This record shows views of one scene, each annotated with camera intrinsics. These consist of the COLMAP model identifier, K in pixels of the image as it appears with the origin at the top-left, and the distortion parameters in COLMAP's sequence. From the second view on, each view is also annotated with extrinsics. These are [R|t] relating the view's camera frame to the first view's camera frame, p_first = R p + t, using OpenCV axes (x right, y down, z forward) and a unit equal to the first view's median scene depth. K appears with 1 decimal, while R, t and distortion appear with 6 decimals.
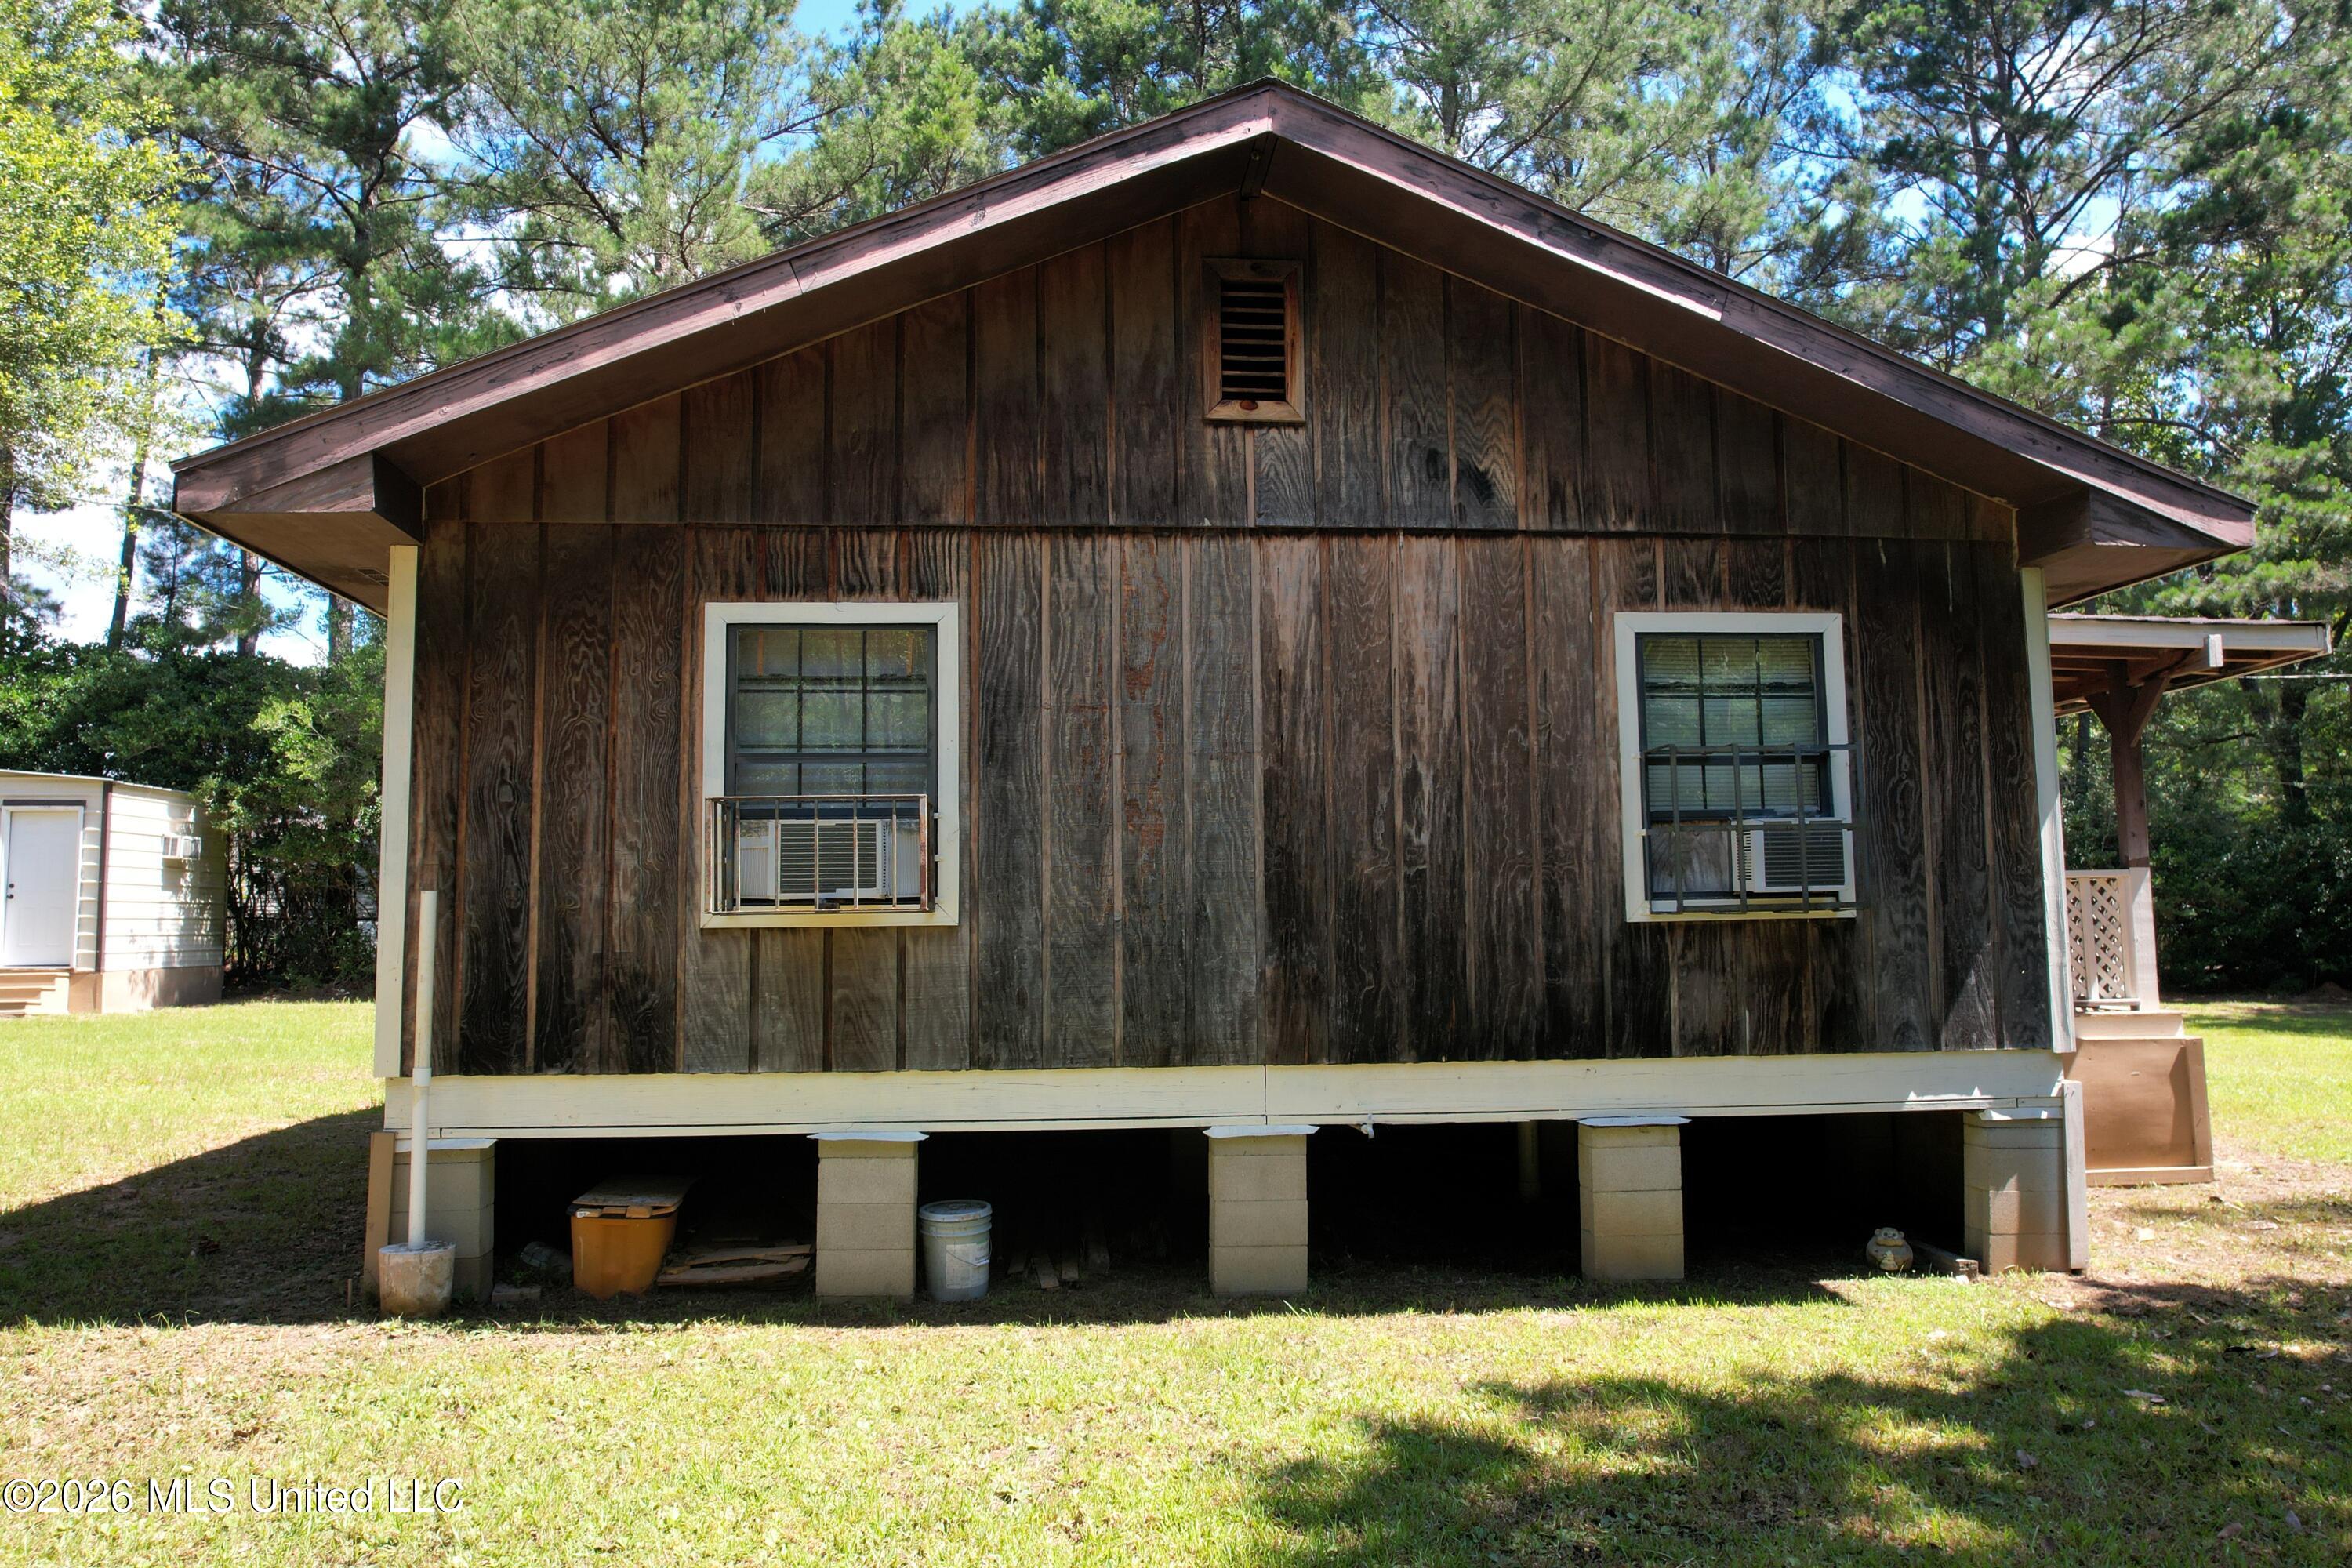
lens RADIAL K [[1605.0, 0, 1176.0], [0, 1605.0, 784.0], [0, 0, 1]] dist [-0.069618, 0.066223]
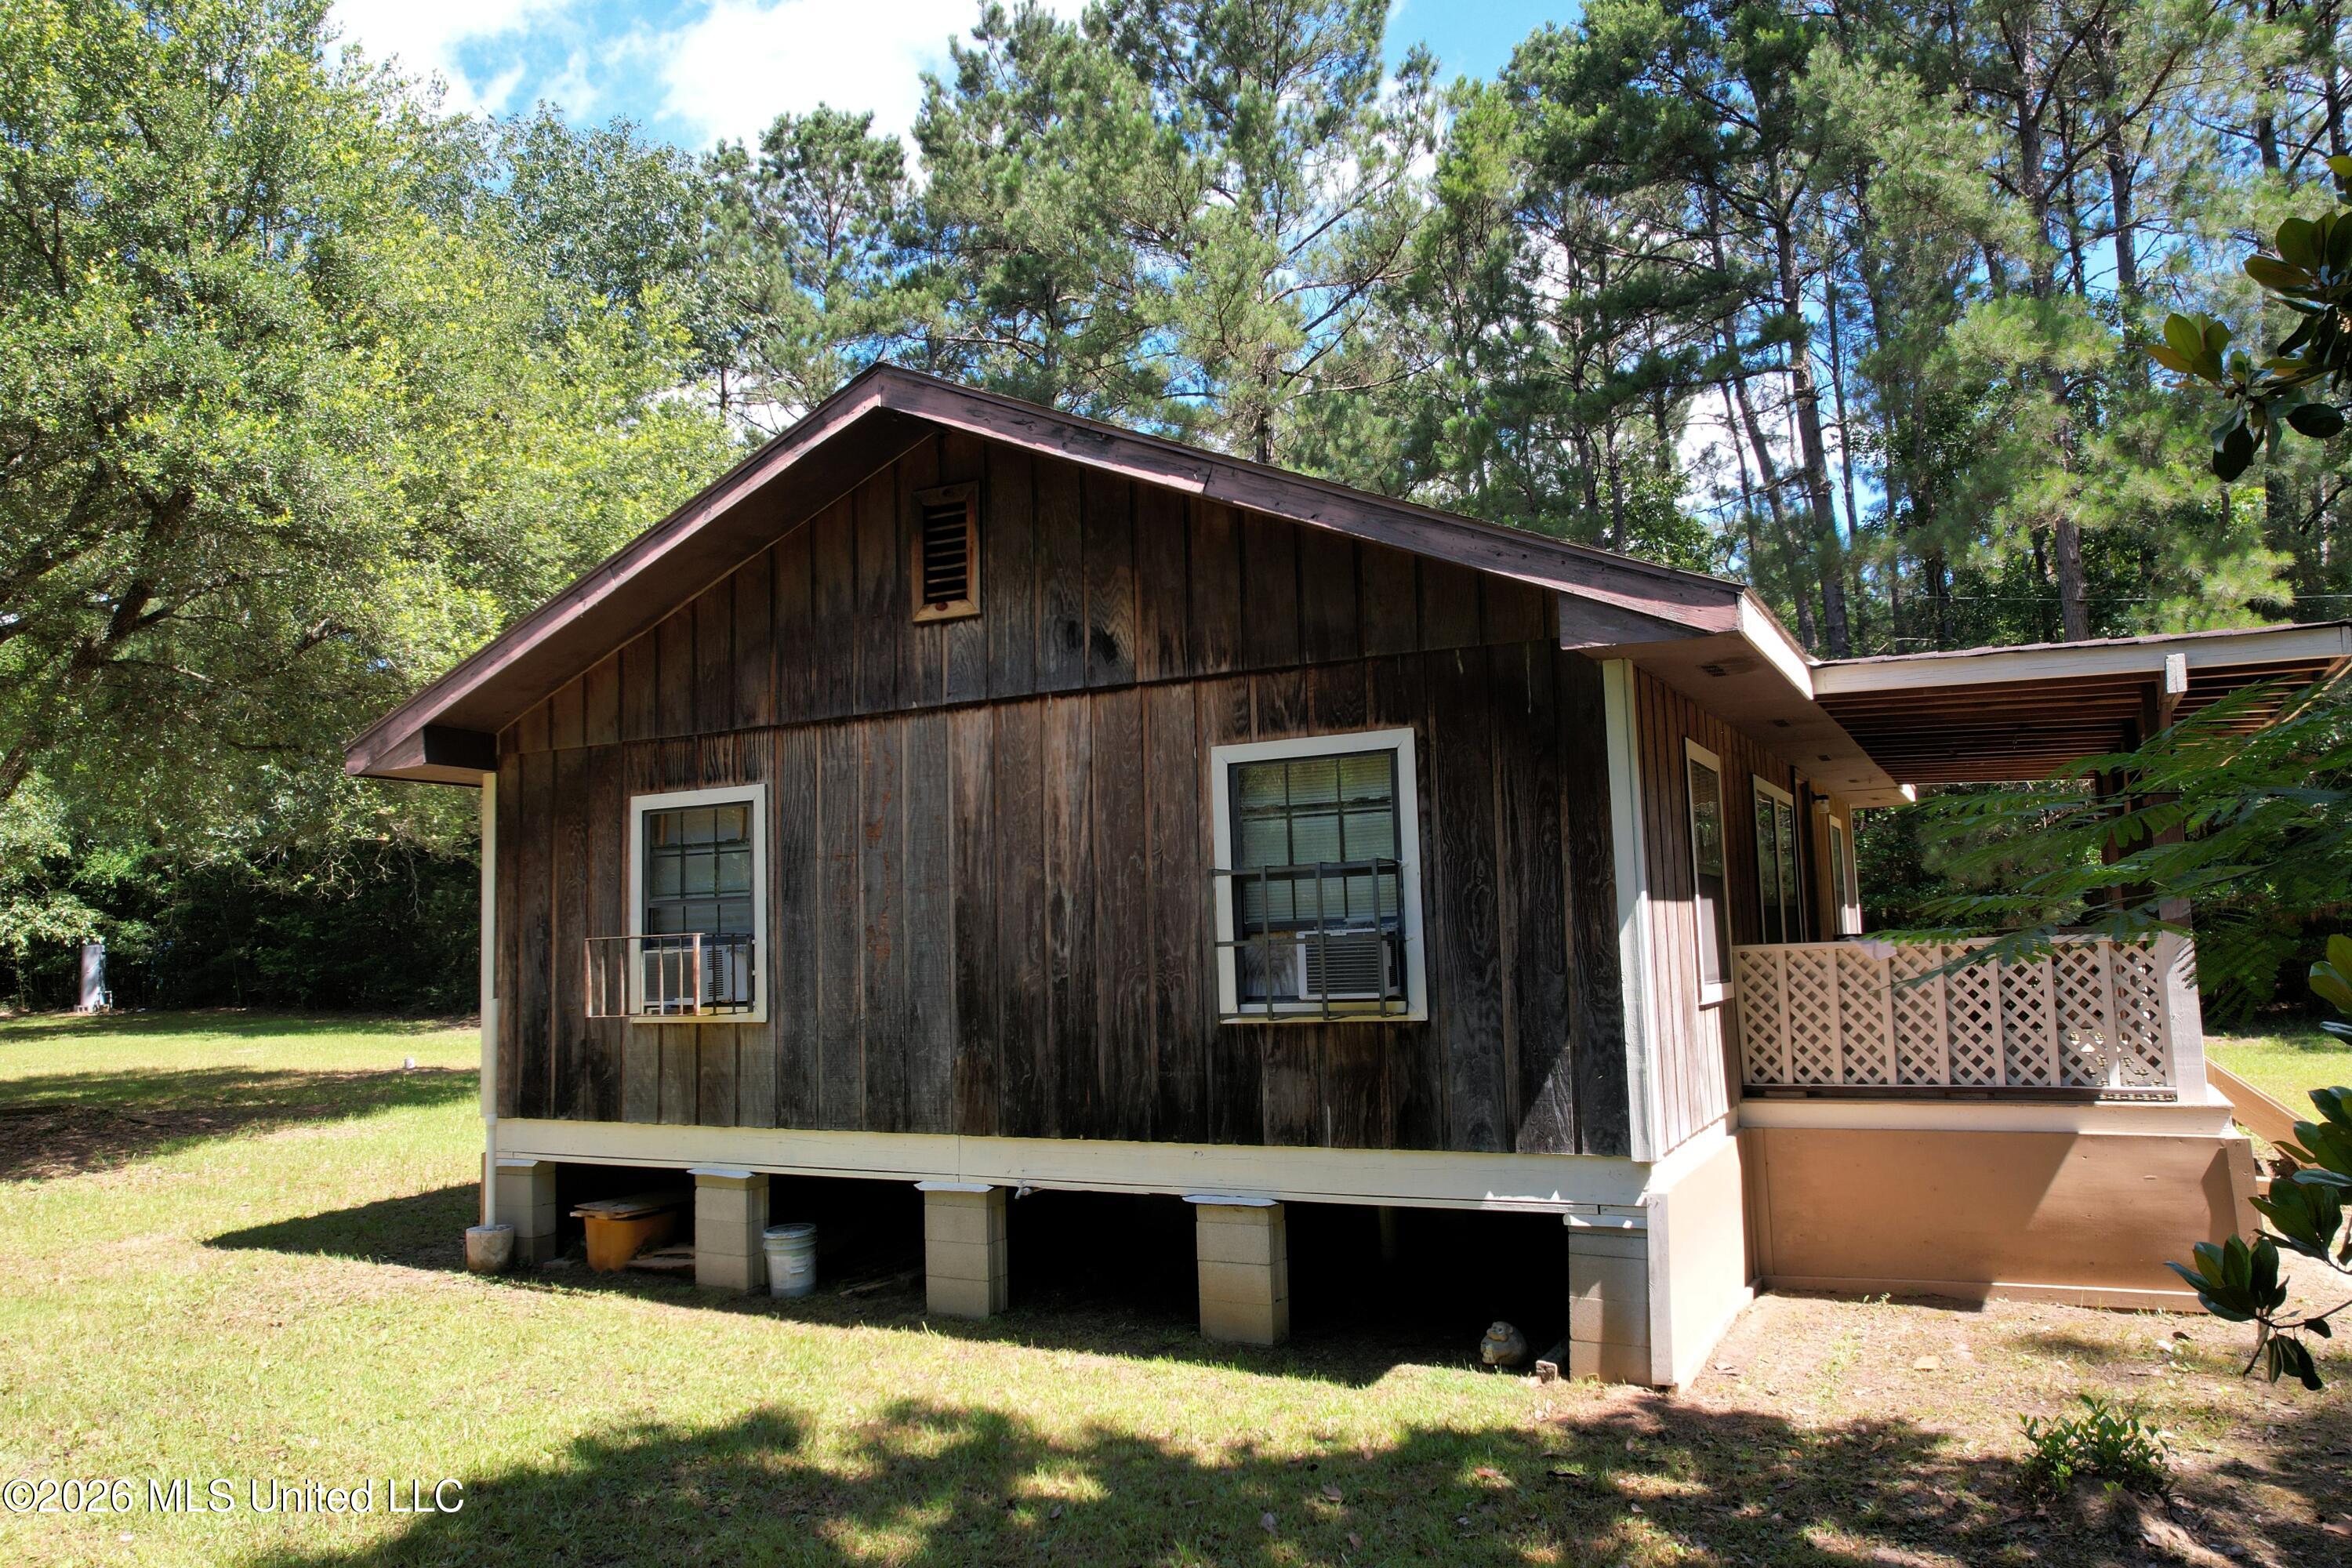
lens RADIAL K [[1629.0, 0, 1185.5], [0, 1629.0, 781.6], [0, 0, 1]] dist [-0.044797, 0.005132]
pose [[0.849575, -0.067431, -0.523140, 0.879173], [0.068661, 0.997494, -0.017068, -0.066329], [0.522980, -0.021419, 0.852076, 0.011472]]
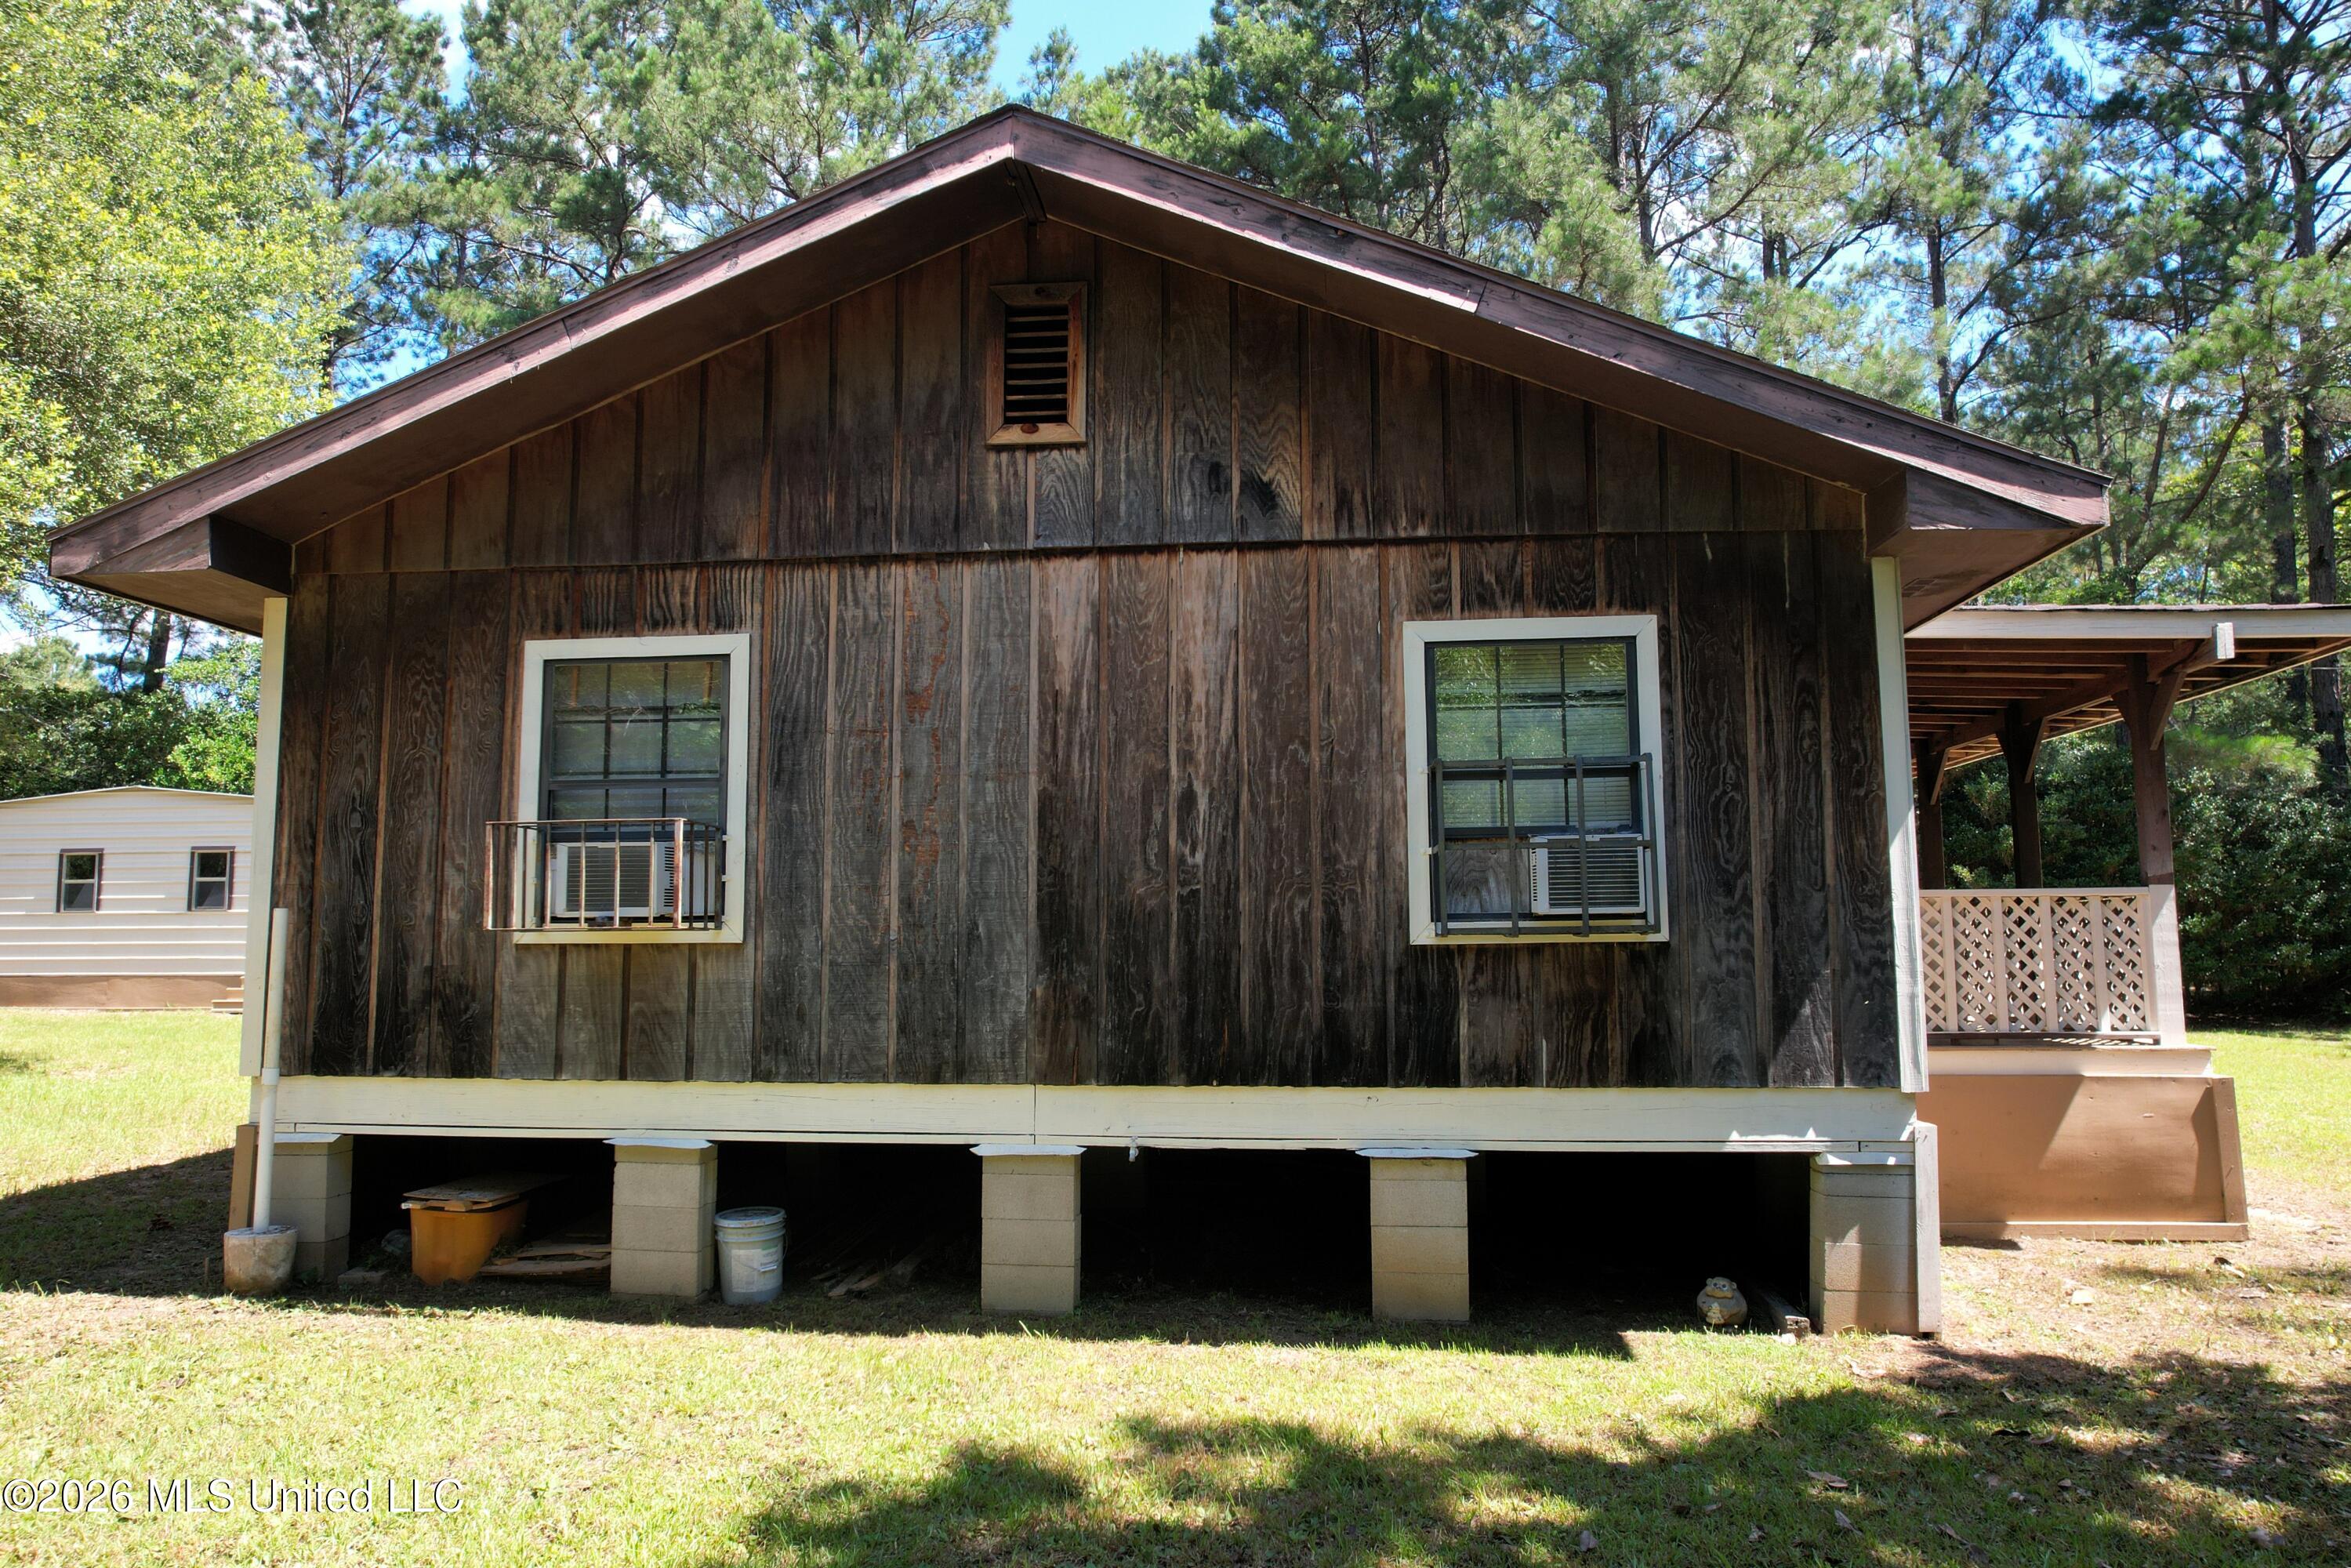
lens RADIAL K [[1574.0, 0, 1175.0], [0, 1574.0, 781.9], [0, 0, 1]] dist [-0.068147, 0.063992]
pose [[0.982442, -0.012641, -0.186137, 0.322049], [0.010615, 0.999873, -0.011880, -0.001361], [0.186263, 0.009695, 0.982452, 0.048160]]
